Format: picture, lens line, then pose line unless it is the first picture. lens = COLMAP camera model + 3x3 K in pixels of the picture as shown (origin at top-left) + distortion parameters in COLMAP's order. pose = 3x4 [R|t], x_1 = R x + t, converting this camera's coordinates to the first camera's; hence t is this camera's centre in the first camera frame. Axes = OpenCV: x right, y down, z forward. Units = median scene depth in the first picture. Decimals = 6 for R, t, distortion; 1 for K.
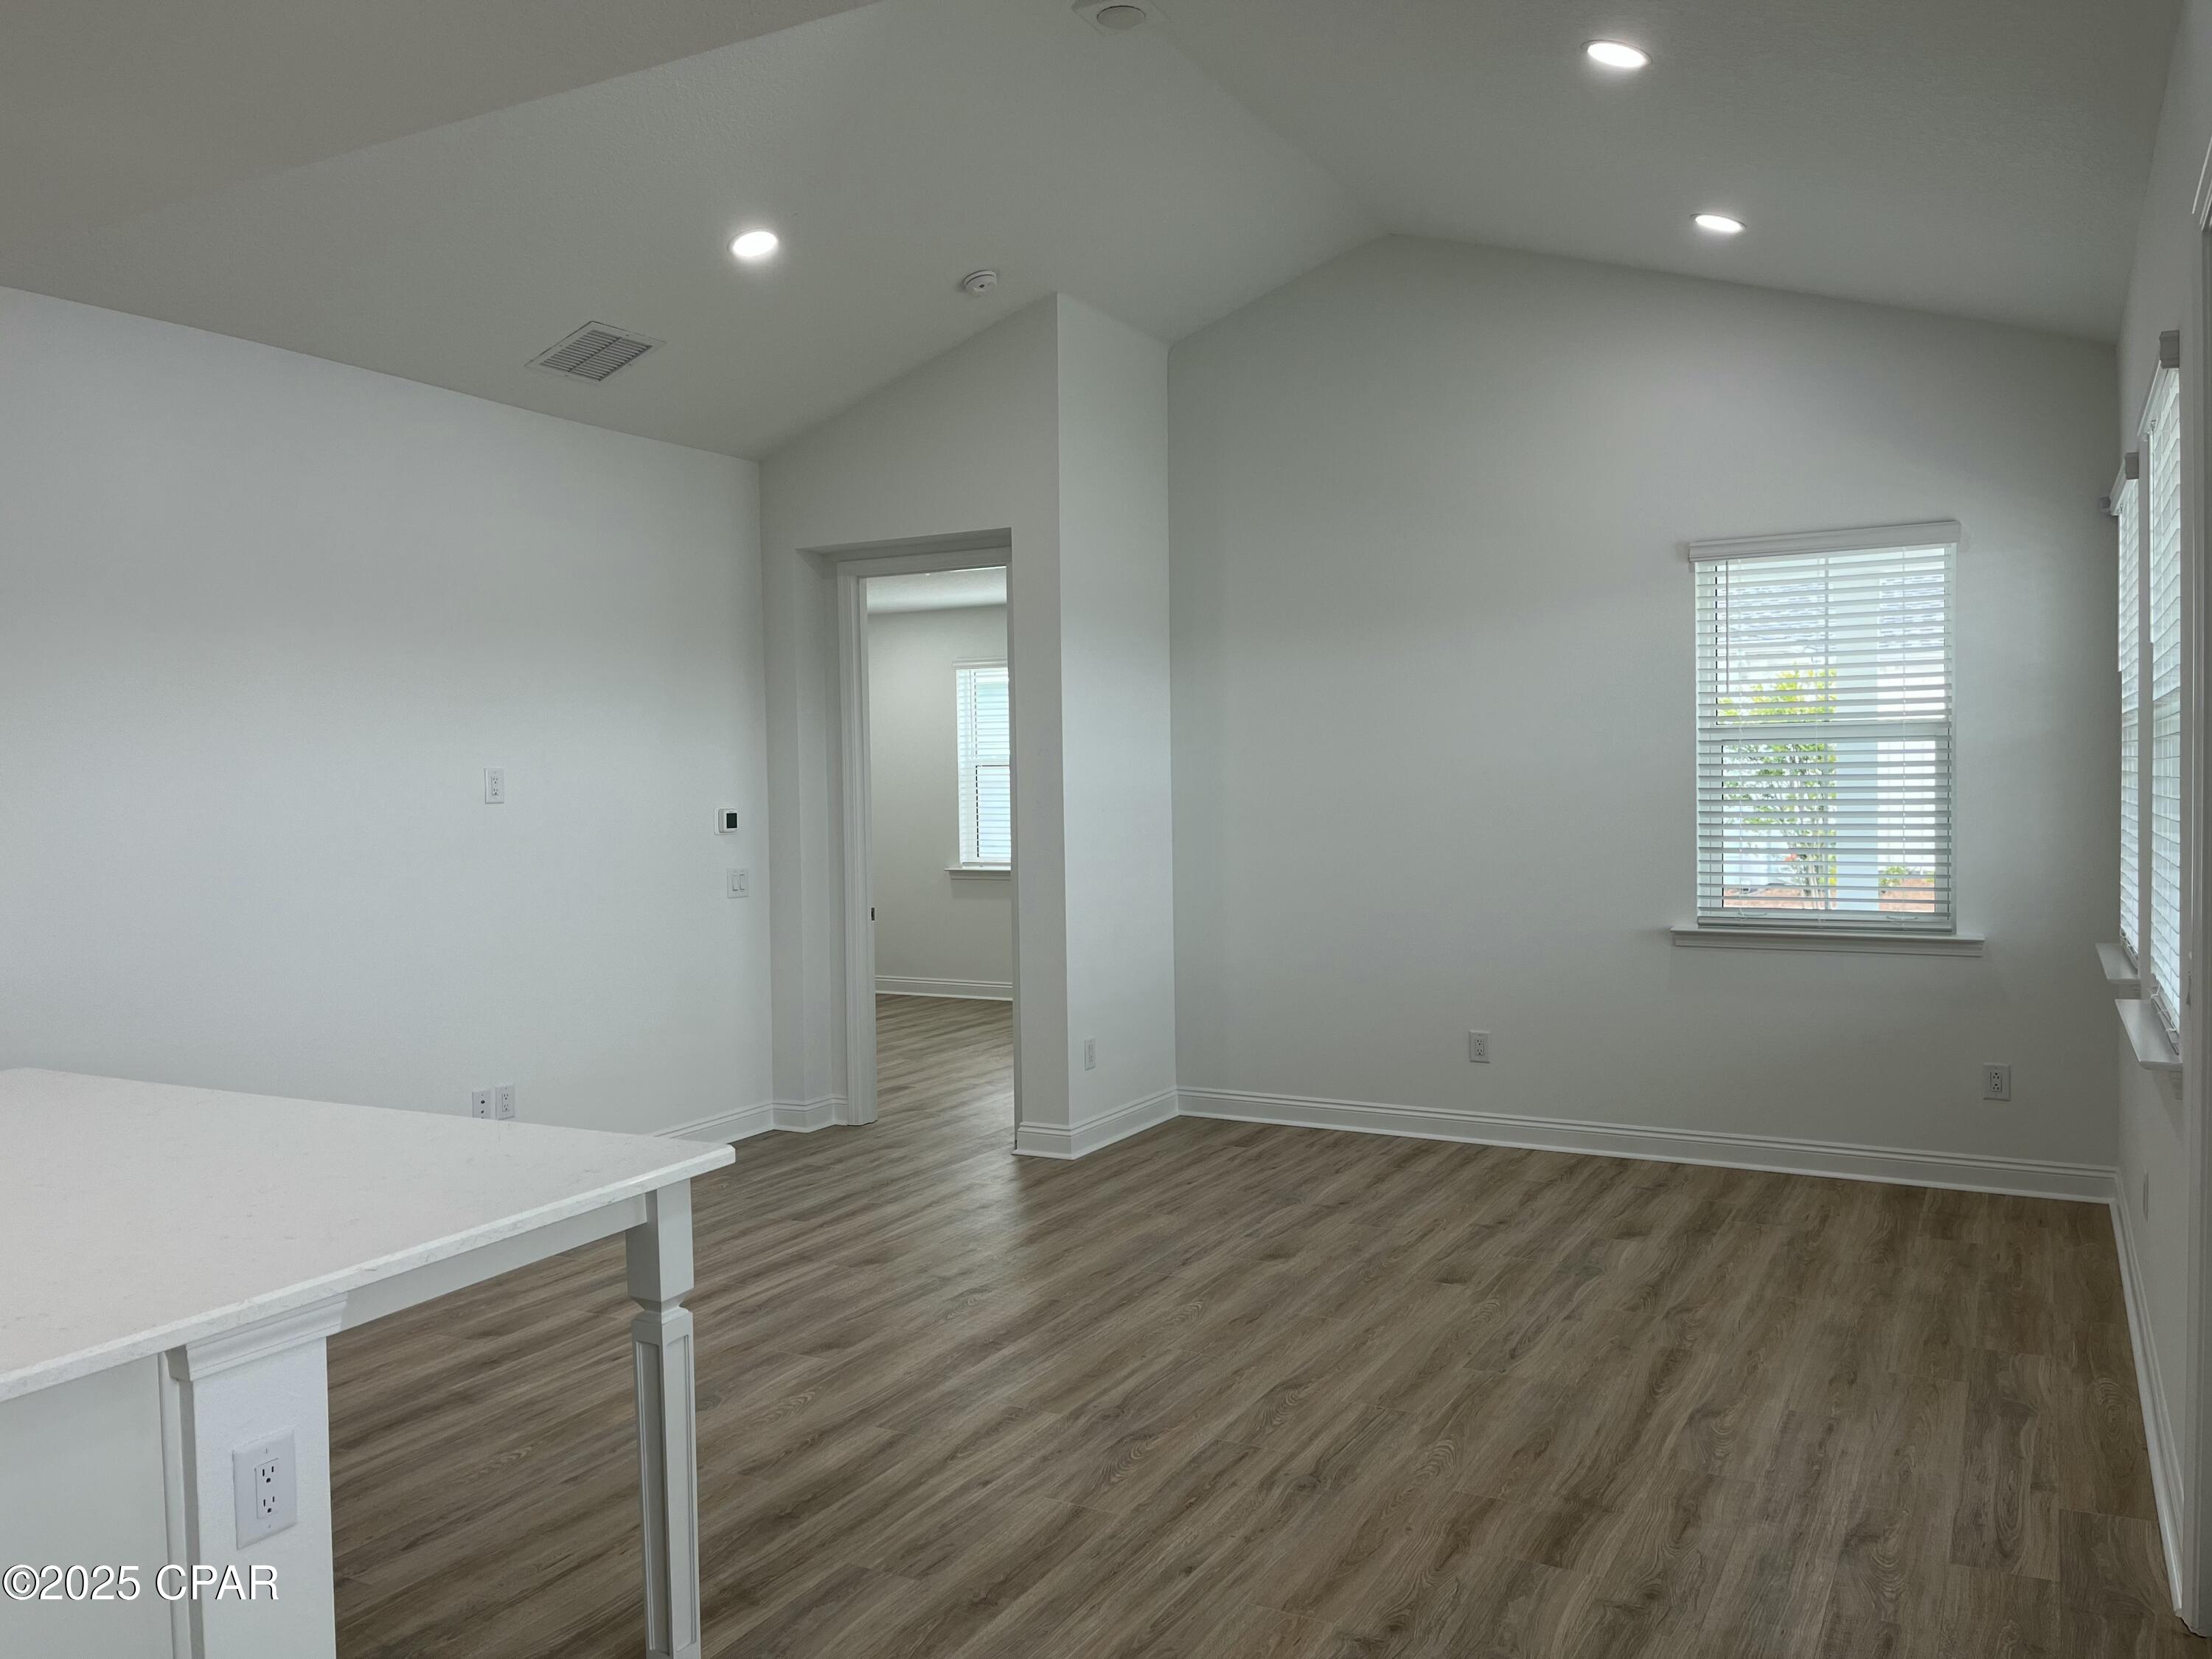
lens RADIAL K [[1672.0, 0, 1105.2], [0, 1672.0, 840.4], [0, 0, 1]] dist [0.045213, -0.046908]
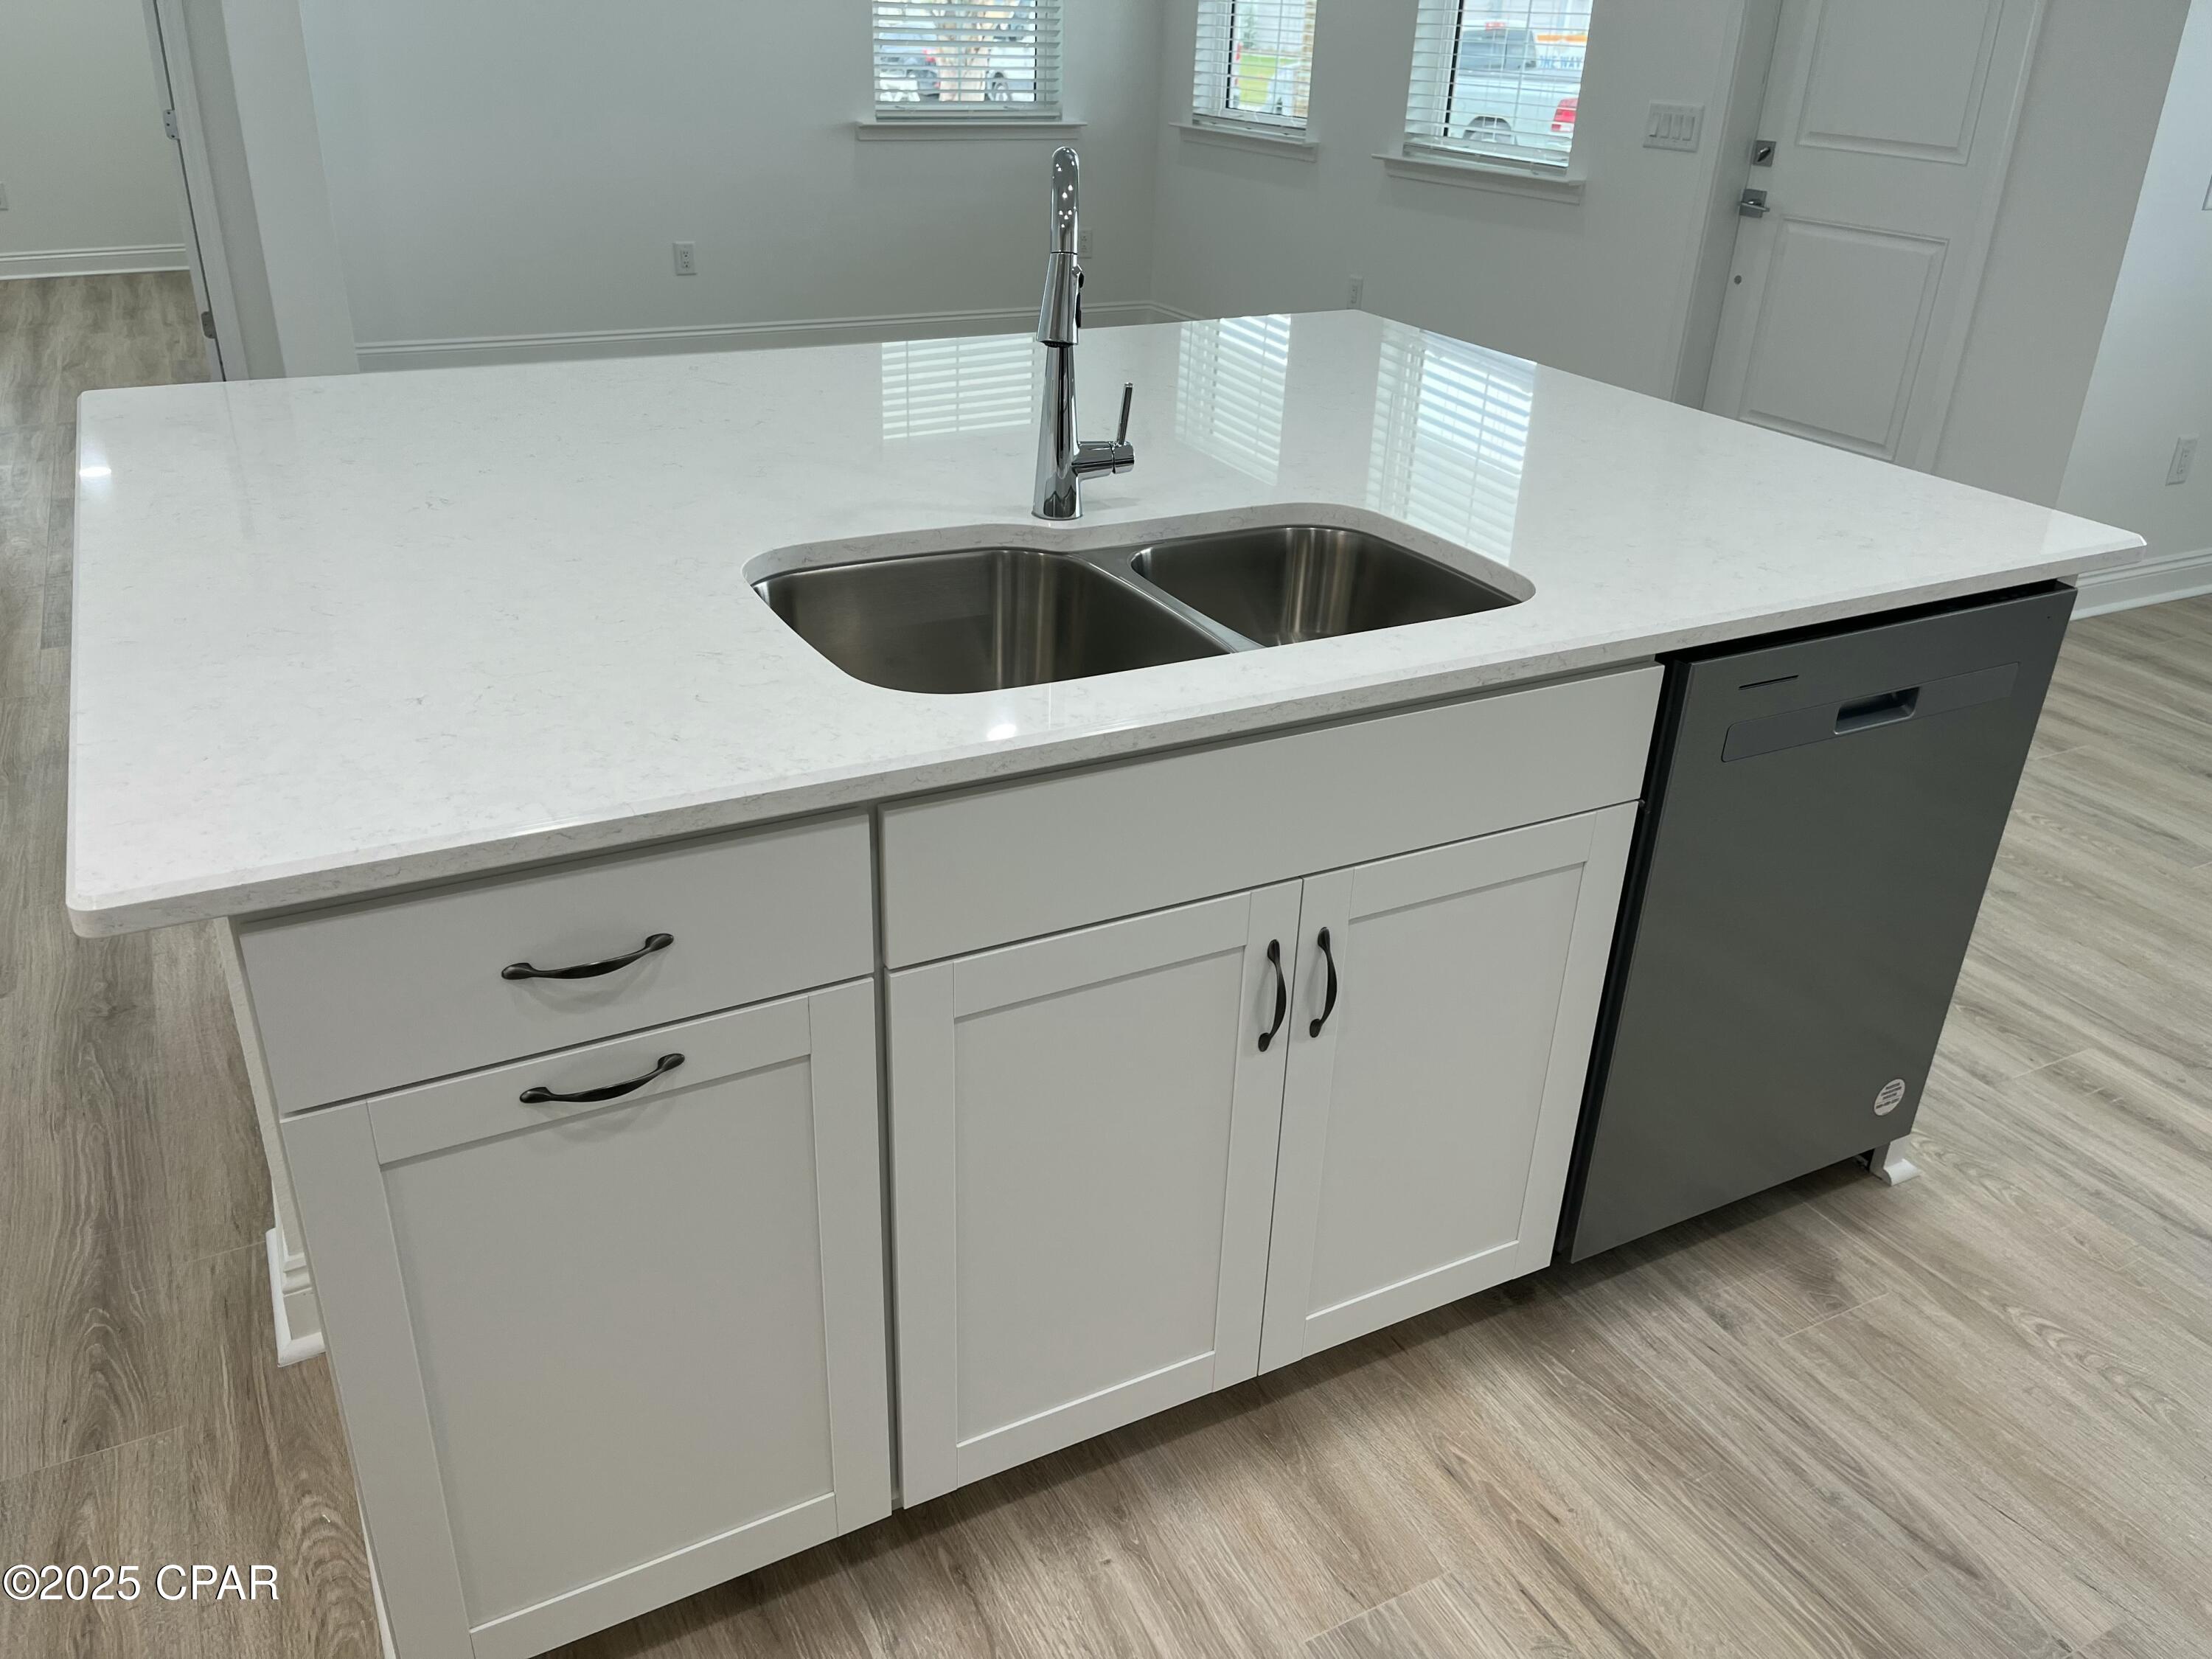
lens RADIAL K [[1672.0, 0, 1105.2], [0, 1672.0, 840.4], [0, 0, 1]] dist [0.045213, -0.046908]
pose [[0.546836, -0.354132, 0.758657, -0.580308], [-0.008342, 0.903792, 0.427891, 0.003851], [-0.837198, -0.240315, 0.491272, 0.210224]]
